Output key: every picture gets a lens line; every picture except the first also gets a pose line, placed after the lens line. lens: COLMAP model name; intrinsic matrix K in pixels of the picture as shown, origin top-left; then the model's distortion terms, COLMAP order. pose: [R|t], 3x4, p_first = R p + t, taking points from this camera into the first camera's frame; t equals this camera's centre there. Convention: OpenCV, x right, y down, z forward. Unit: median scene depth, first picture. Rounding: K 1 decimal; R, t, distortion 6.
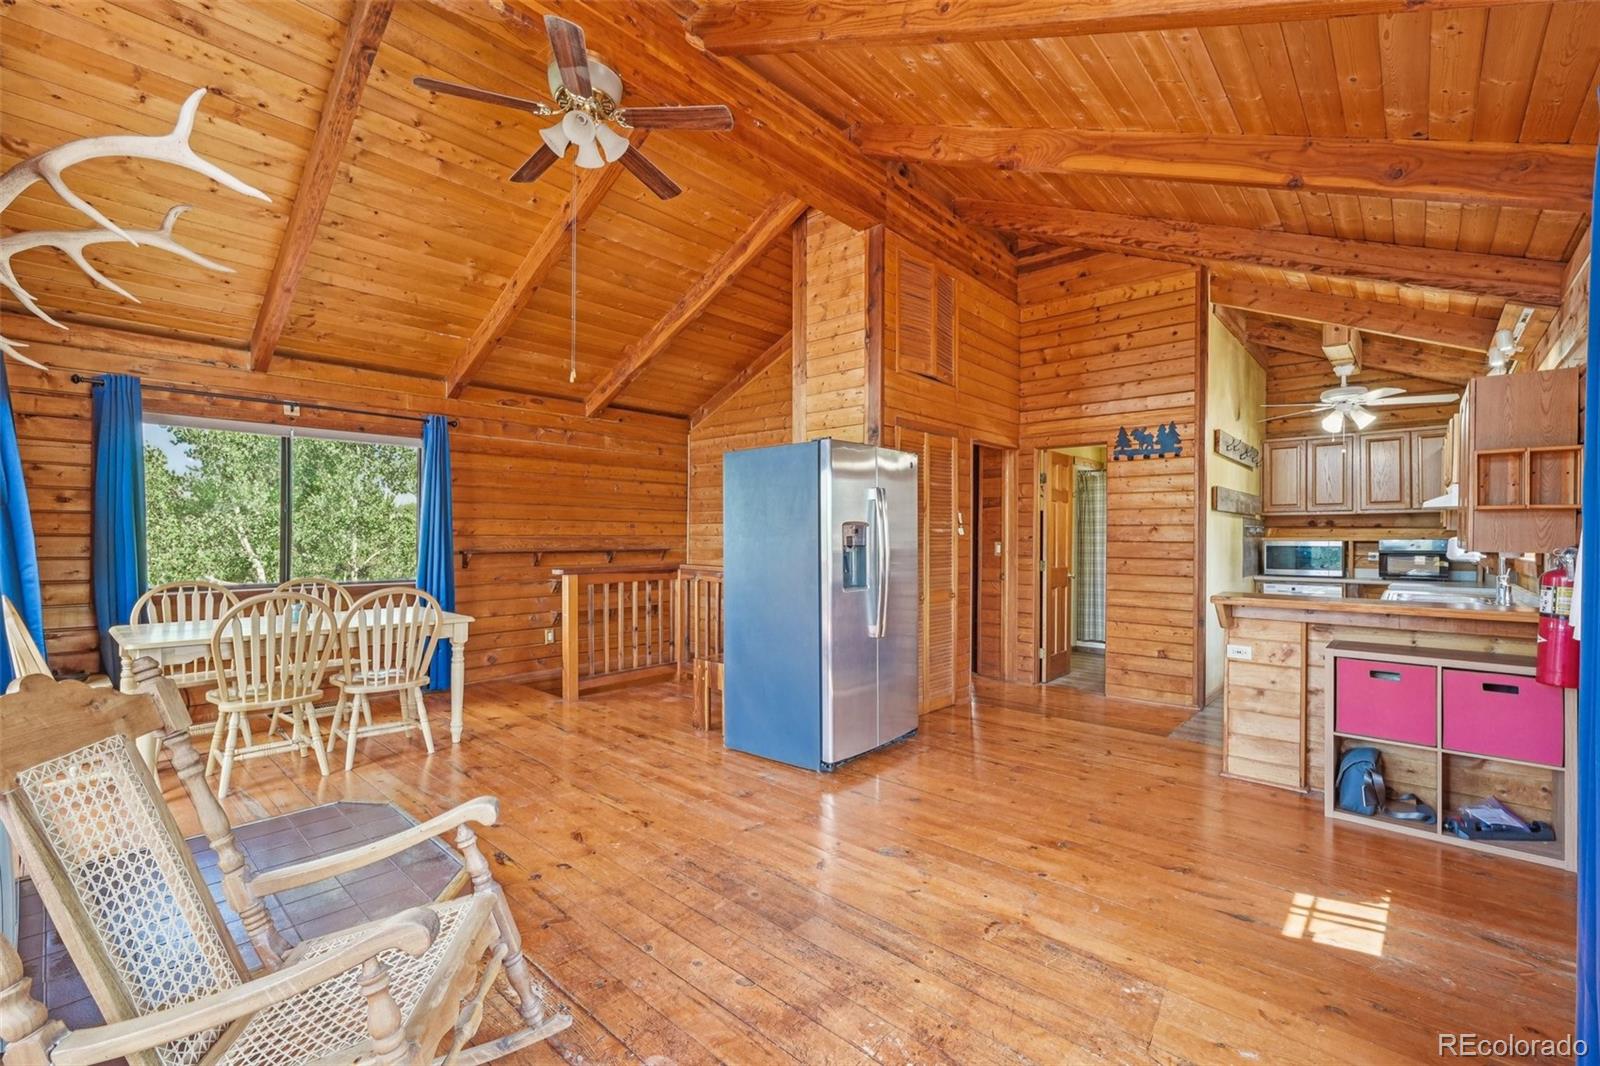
lens RADIAL K [[681.8, 0, 803.7], [0, 681.8, 534.0], [0, 0, 1]] dist [-0.001713, 0.001846]
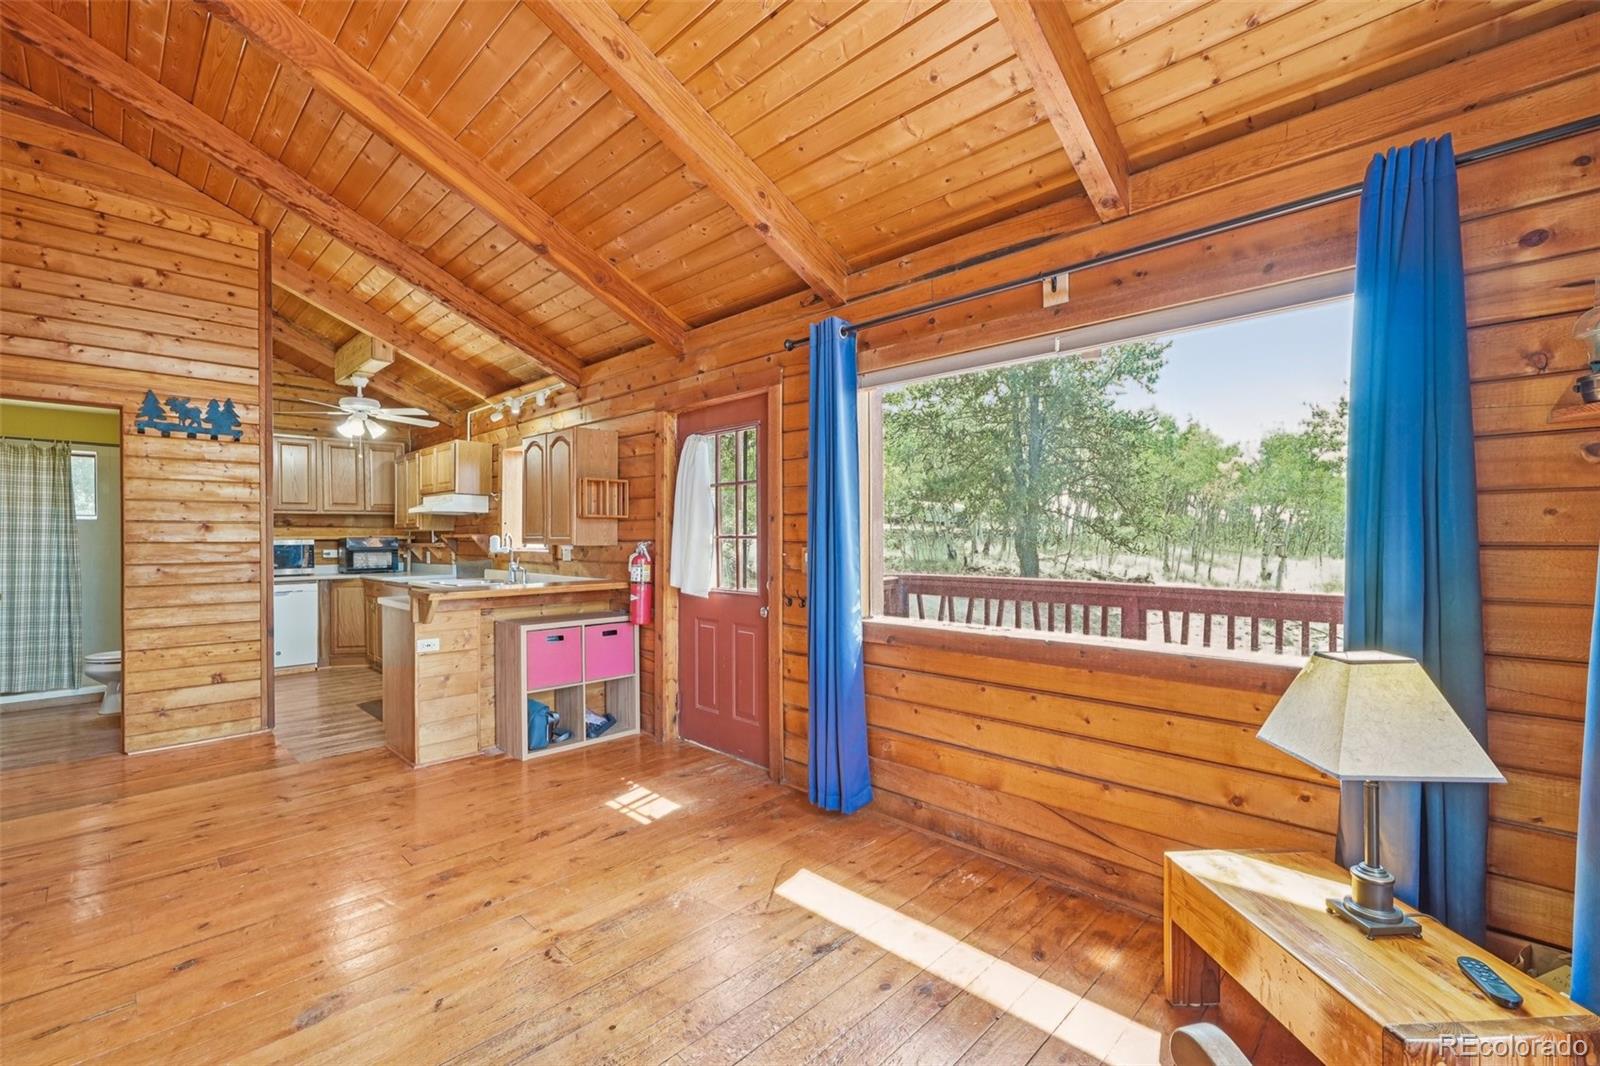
lens RADIAL K [[681.8, 0, 795.9], [0, 681.8, 541.9], [0, 0, 1]] dist [-0.001713, 0.001846]
pose [[0.040932, -0.012909, 0.999079, -0.272271], [-0.001193, 0.999915, 0.012968, -0.001048], [-0.999161, -0.001723, 0.040914, 0.271203]]
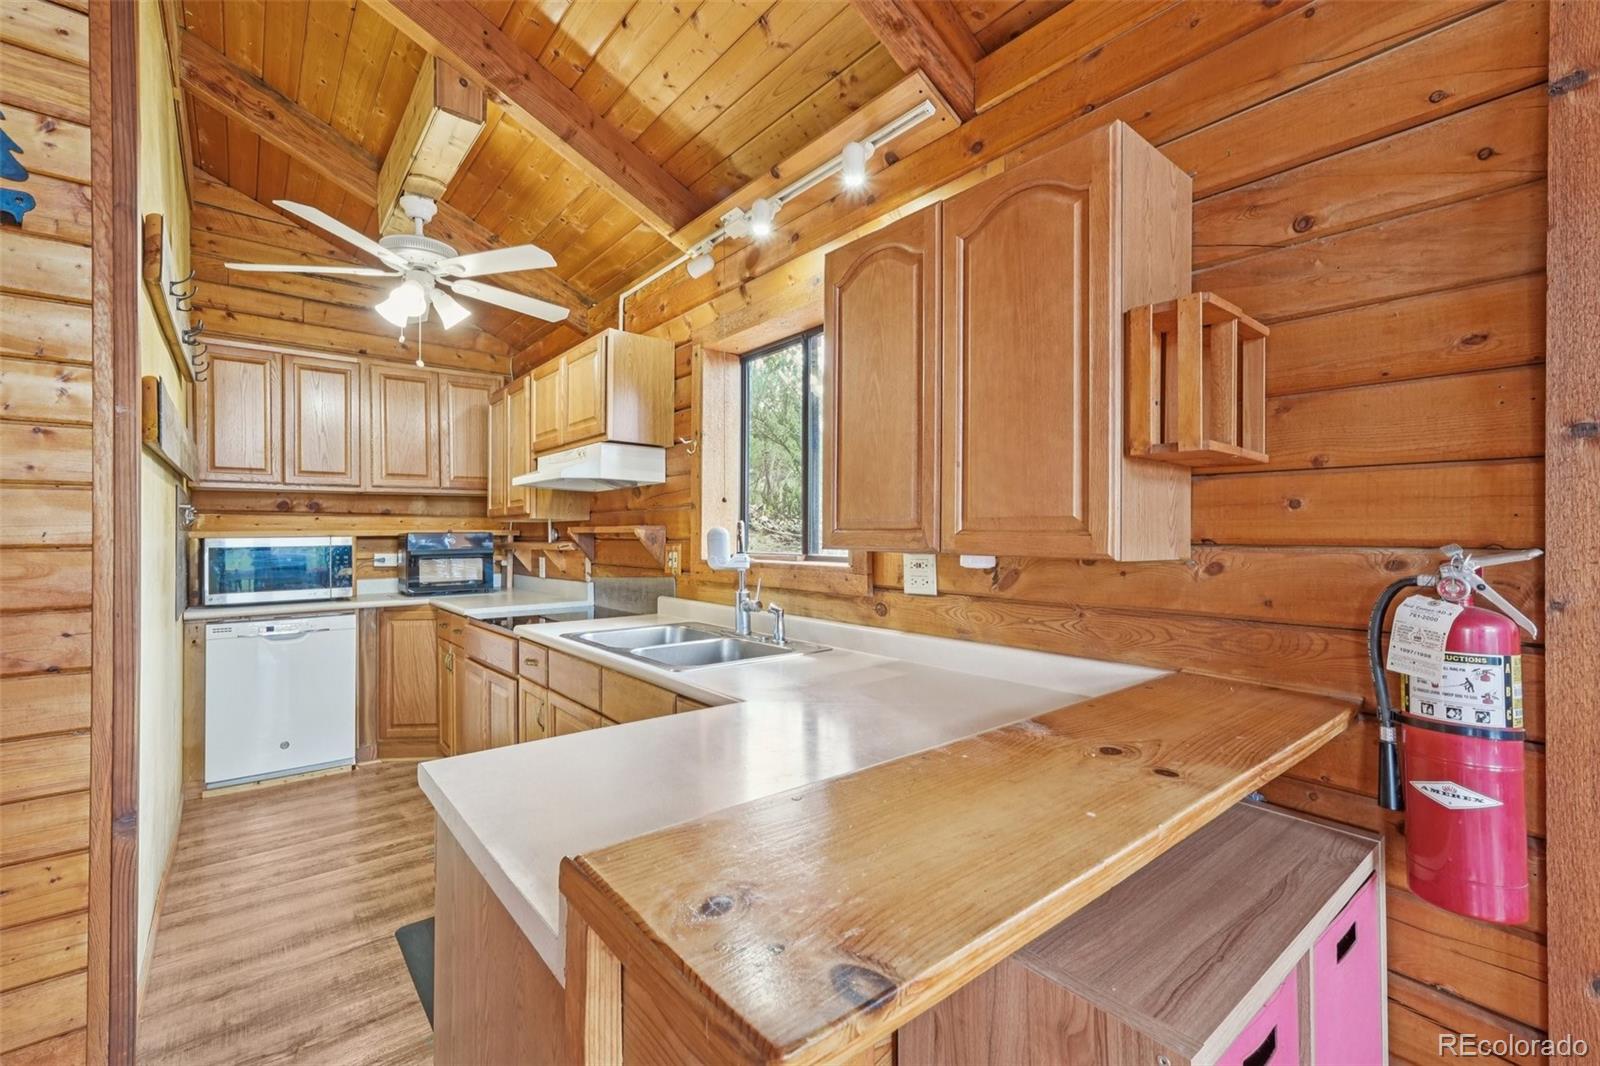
lens RADIAL K [[681.8, 0, 795.7], [0, 681.8, 536.1], [0, 0, 1]] dist [-0.001713, 0.001846]
pose [[0.150434, -0.009787, 0.988572, 0.329611], [-0.002018, 0.999946, 0.010207, 0.004094], [-0.988618, -0.003530, 0.150406, 0.656674]]
